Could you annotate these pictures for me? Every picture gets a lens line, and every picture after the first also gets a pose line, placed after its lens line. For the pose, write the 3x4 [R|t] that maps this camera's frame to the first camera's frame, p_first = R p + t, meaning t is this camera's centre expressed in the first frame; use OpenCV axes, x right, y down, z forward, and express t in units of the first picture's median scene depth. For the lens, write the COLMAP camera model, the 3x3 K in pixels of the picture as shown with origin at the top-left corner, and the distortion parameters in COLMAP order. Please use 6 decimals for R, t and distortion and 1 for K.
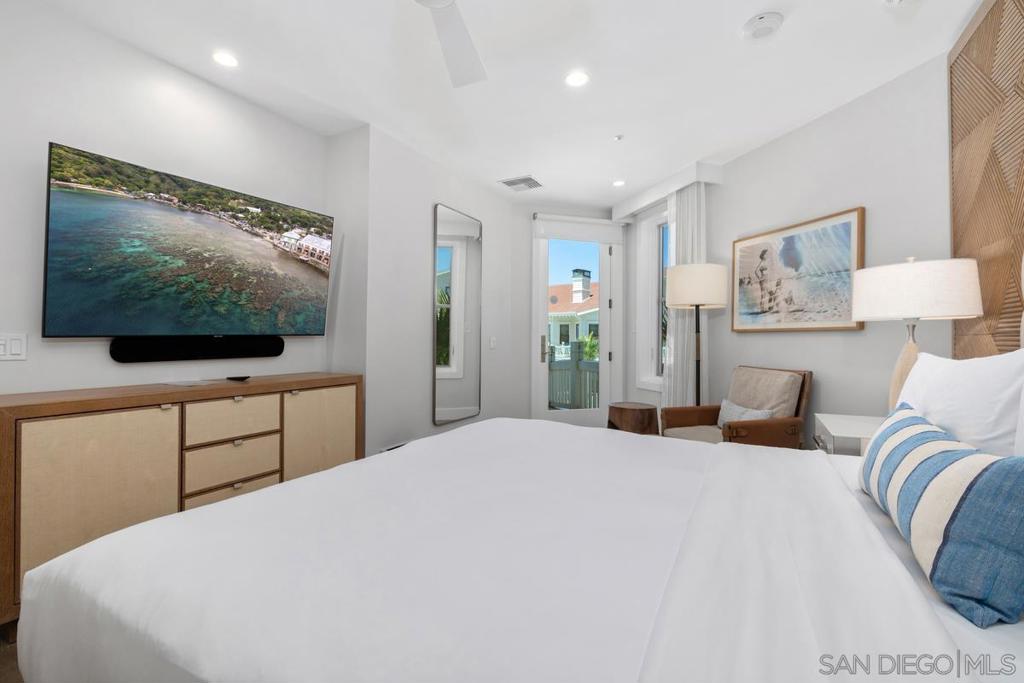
lens RADIAL K [[459.3, 0, 517.0], [0, 459.3, 338.5], [0, 0, 1]] dist [0.003008, 0.000158]
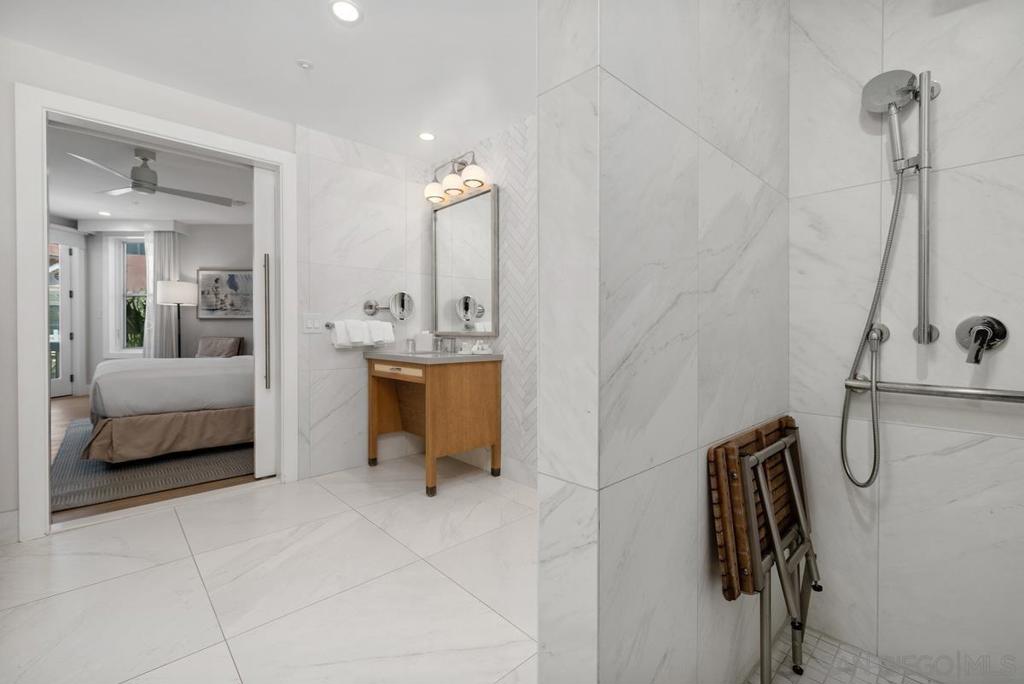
lens RADIAL K [[444.9, 0, 513.1], [0, 444.9, 335.1], [0, 0, 1]] dist [0.013397, -0.001149]
pose [[0.327818, -0.008598, 0.944702, -0.855282], [-0.003292, 0.999942, 0.010243, 0.028964], [-0.944735, -0.006468, 0.327770, -0.826497]]
